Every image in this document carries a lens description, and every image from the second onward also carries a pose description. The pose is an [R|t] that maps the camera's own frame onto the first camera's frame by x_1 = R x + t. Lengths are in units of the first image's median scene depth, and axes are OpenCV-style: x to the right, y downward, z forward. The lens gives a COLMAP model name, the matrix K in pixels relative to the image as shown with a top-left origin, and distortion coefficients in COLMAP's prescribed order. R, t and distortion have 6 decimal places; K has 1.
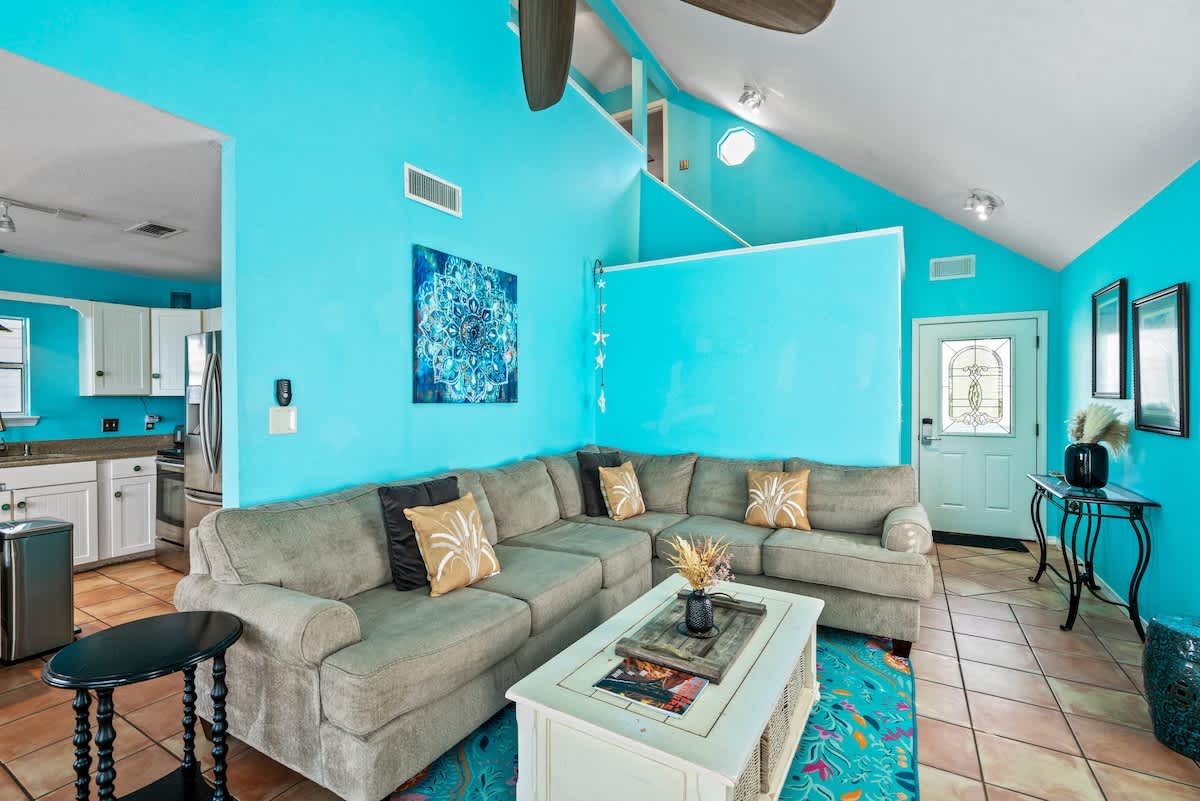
lens RADIAL K [[537.3, 0, 600.0], [0, 537.3, 400.5], [0, 0, 1]] dist [0.001364, 0.000932]
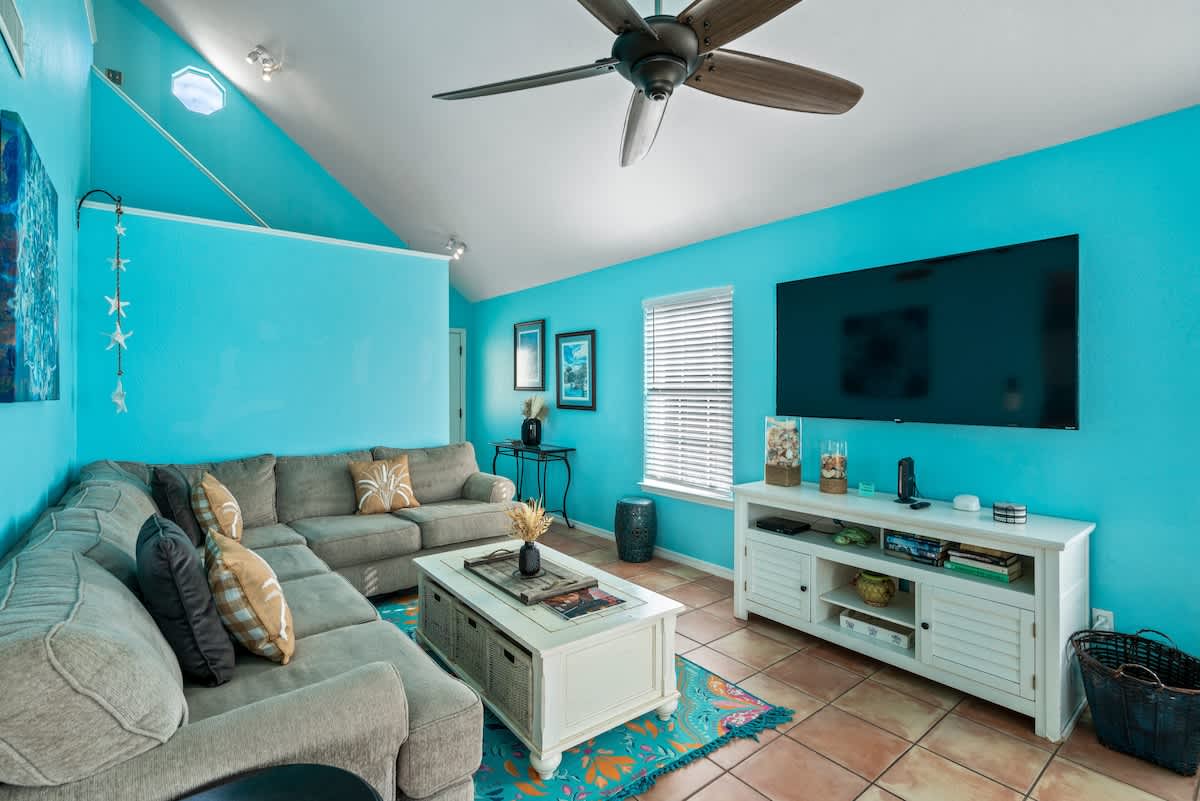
lens RADIAL K [[542.2, 0, 588.0], [0, 542.2, 401.2], [0, 0, 1]] dist [-0.008403, 0.000863]
pose [[0.382600, -0.020447, 0.923688, -0.554929], [0.007972, 0.999791, 0.018829, -0.001966], [-0.923880, 0.000160, 0.382683, 0.226079]]
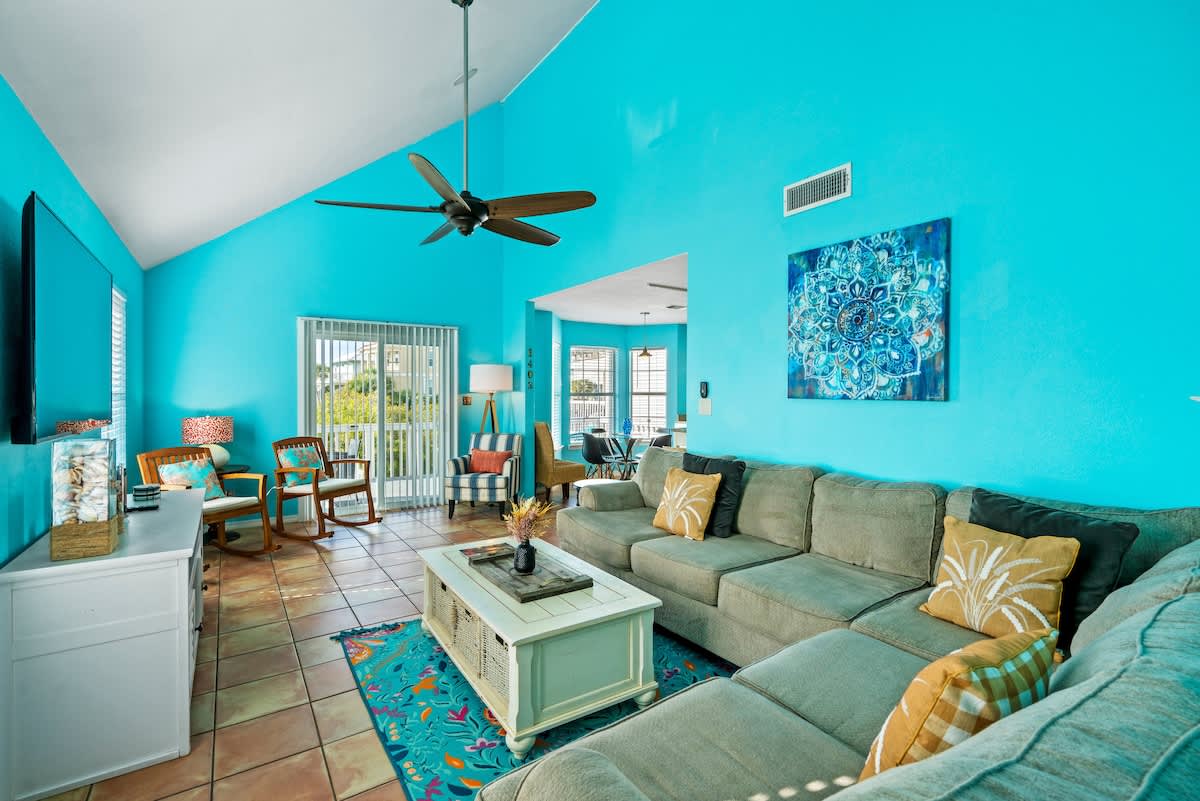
lens RADIAL K [[542.2, 0, 588.0], [0, 542.2, 401.2], [0, 0, 1]] dist [-0.008403, 0.000863]
pose [[-0.446756, 0.013677, -0.894551, 0.753654], [-0.009361, 0.999757, 0.019961, -0.006693], [0.894607, 0.017292, -0.446519, 1.008055]]
